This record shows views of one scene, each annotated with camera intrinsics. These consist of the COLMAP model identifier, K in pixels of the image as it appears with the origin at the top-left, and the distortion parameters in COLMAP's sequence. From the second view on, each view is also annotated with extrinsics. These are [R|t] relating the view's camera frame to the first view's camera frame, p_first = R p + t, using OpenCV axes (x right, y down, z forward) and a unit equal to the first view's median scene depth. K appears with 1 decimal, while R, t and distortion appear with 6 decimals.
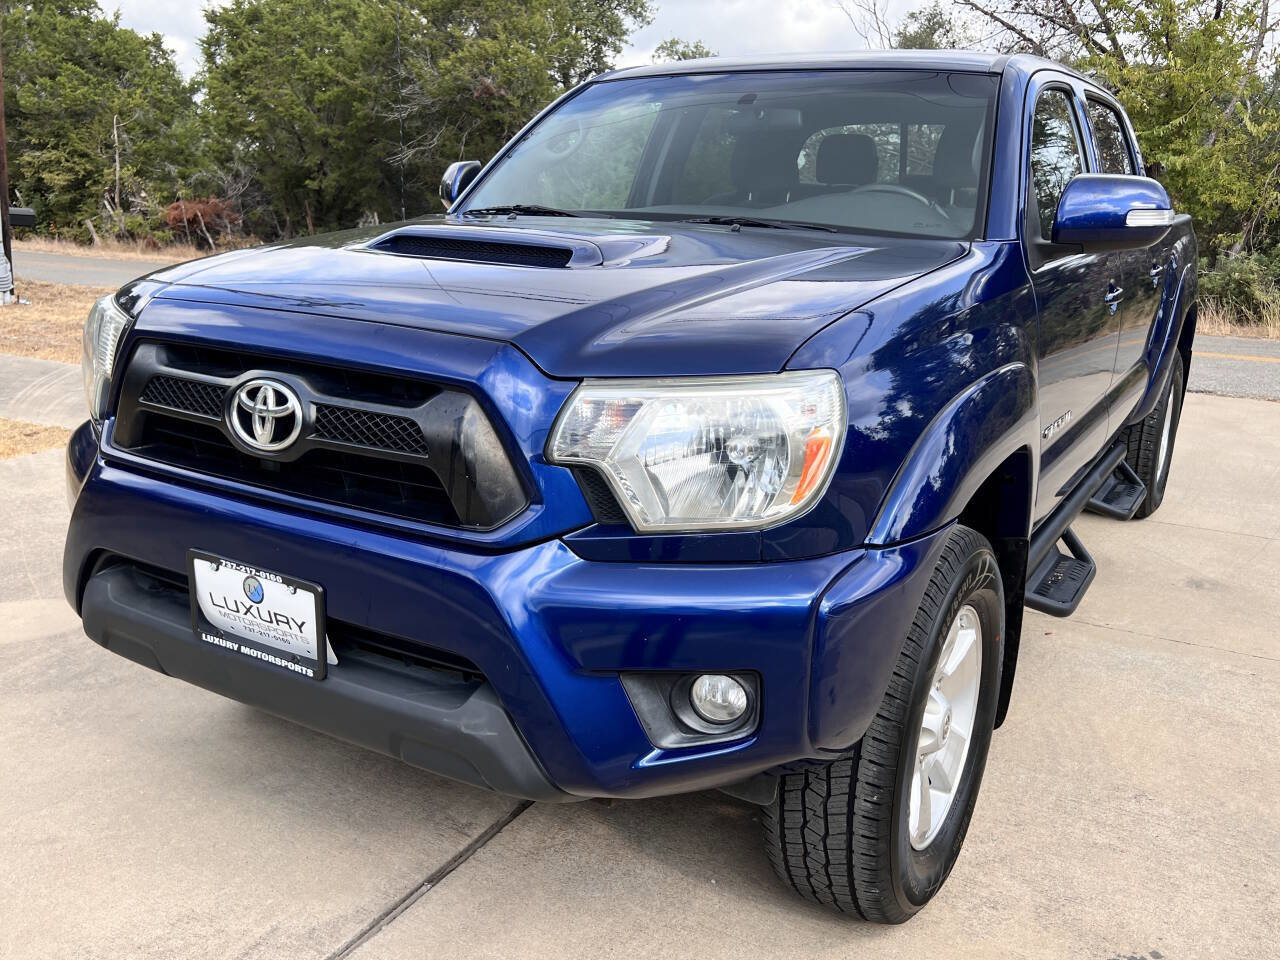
lens RADIAL K [[1115.1, 0, 635.9], [0, 1115.1, 479.3], [0, 0, 1]] dist [0.063685, -0.088465]
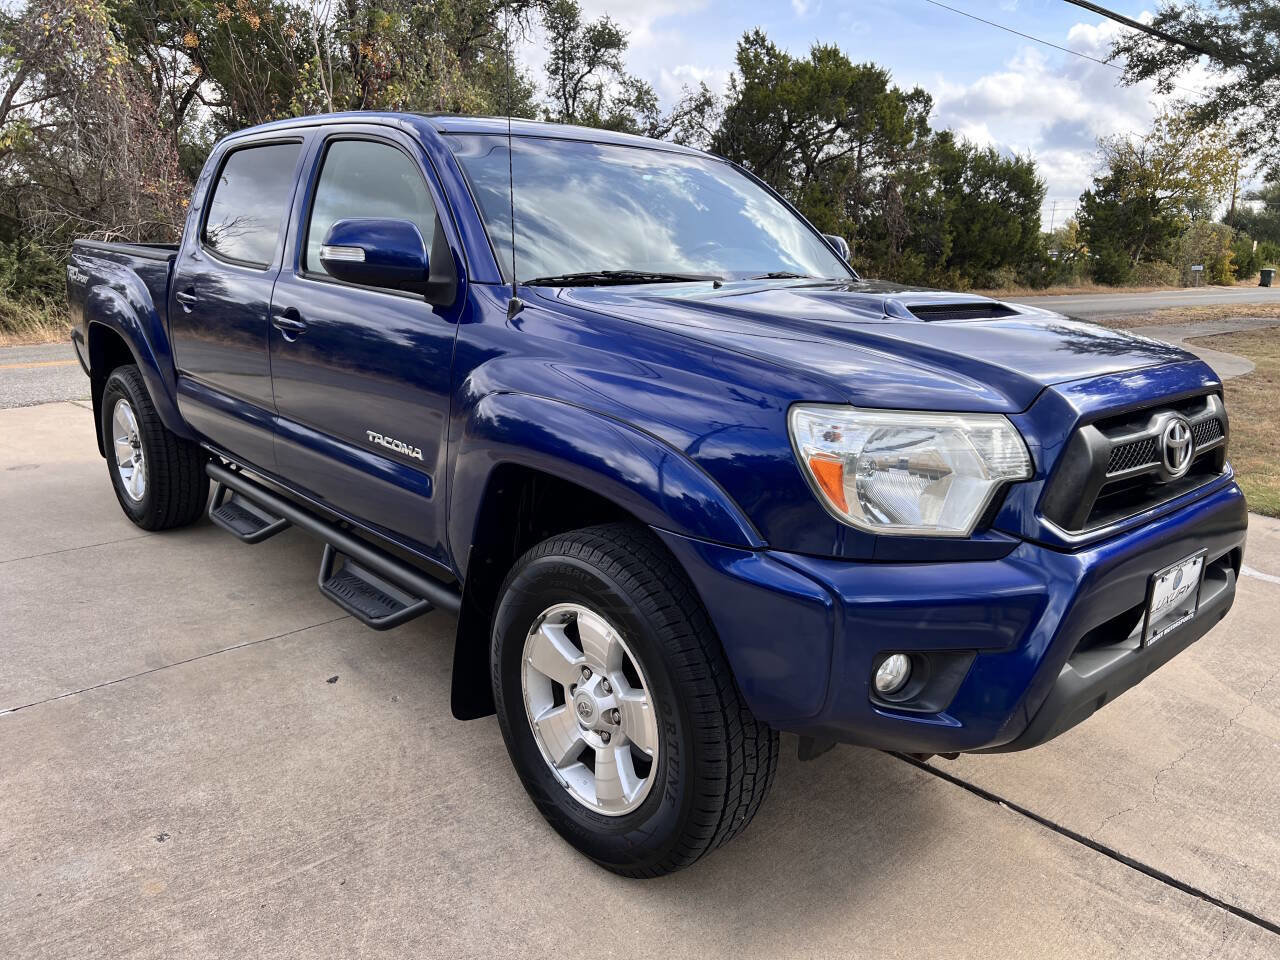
lens RADIAL K [[974.9, 0, 640.6], [0, 974.9, 474.5], [0, 0, 1]] dist [0.046638, -0.057691]
pose [[0.272435, -0.247441, 0.929813, -1.242539], [0.225267, 0.955911, 0.188383, -0.302321], [-0.935433, 0.158134, 0.316164, 0.962928]]
